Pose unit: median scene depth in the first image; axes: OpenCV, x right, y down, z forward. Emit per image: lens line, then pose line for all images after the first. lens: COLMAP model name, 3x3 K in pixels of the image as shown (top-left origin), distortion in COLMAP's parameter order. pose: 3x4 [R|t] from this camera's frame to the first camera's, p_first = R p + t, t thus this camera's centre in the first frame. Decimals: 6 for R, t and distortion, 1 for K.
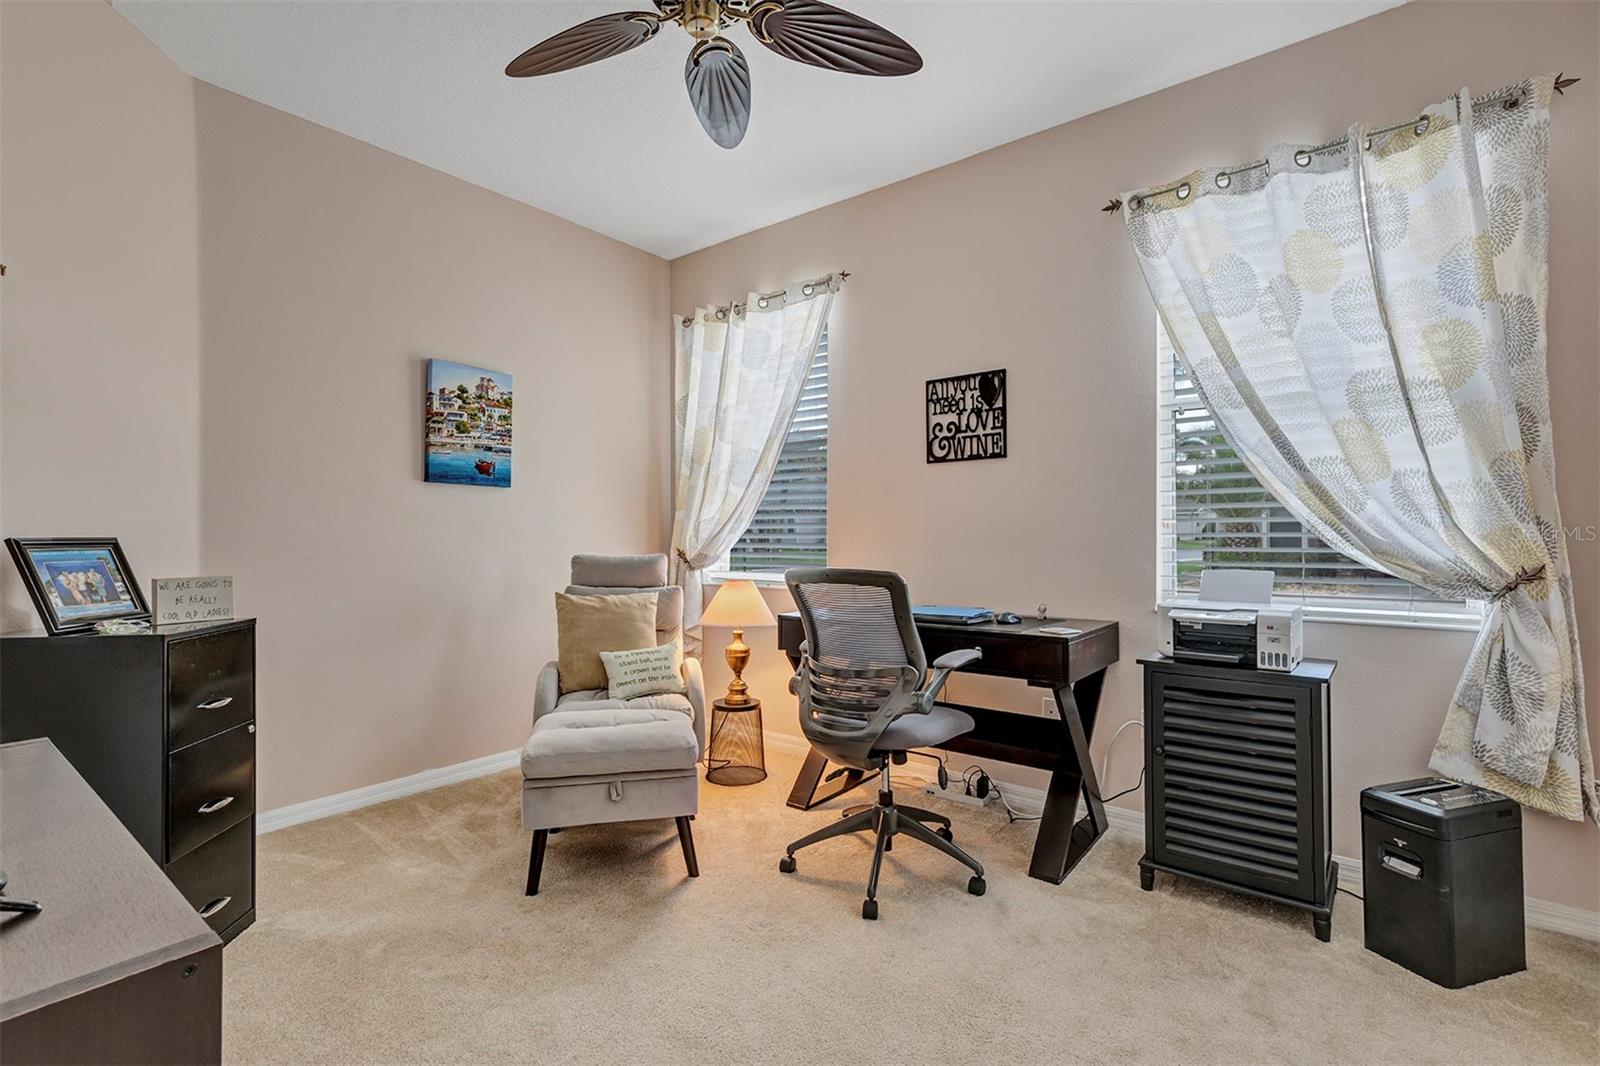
lens RADIAL K [[733.2, 0, 793.9], [0, 733.2, 535.0], [0, 0, 1]] dist [0.009470, -0.000274]
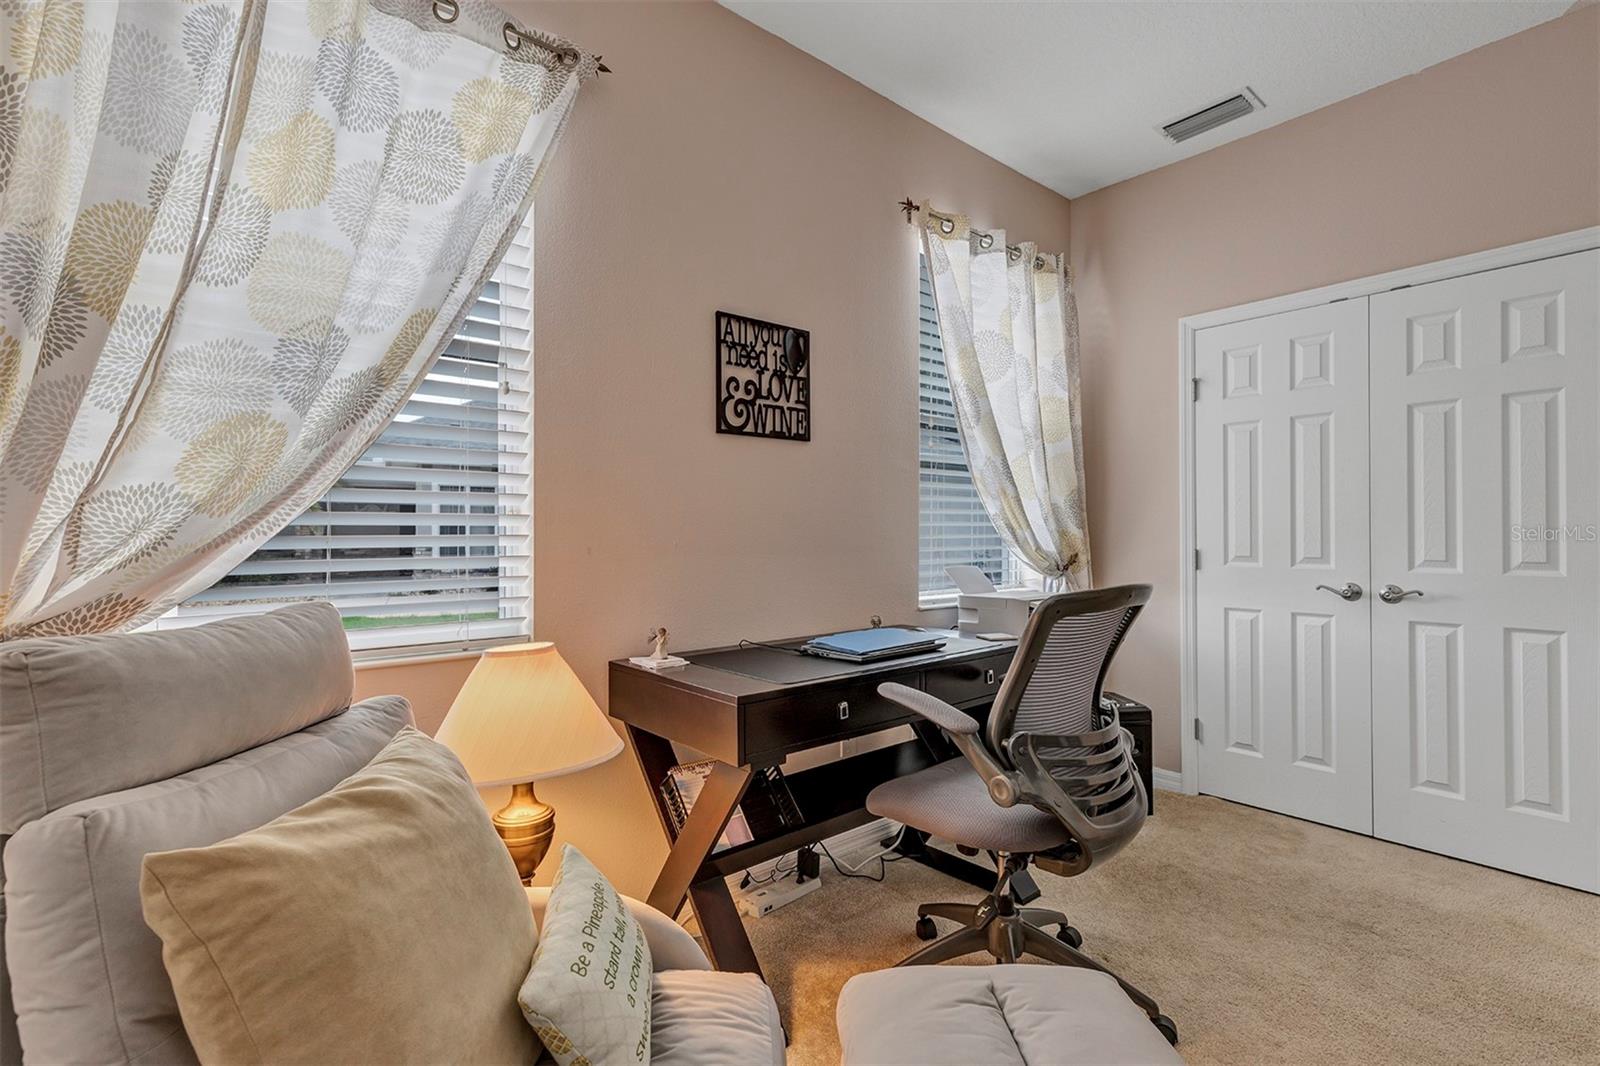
lens RADIAL K [[733.2, 0, 794.2], [0, 733.2, 521.6], [0, 0, 1]] dist [0.009470, -0.000274]
pose [[0.190684, 0.011764, 0.981581, -0.481911], [0.001398, 0.999924, -0.012255, -0.007642], [-0.981650, 0.003709, 0.190653, 0.826818]]
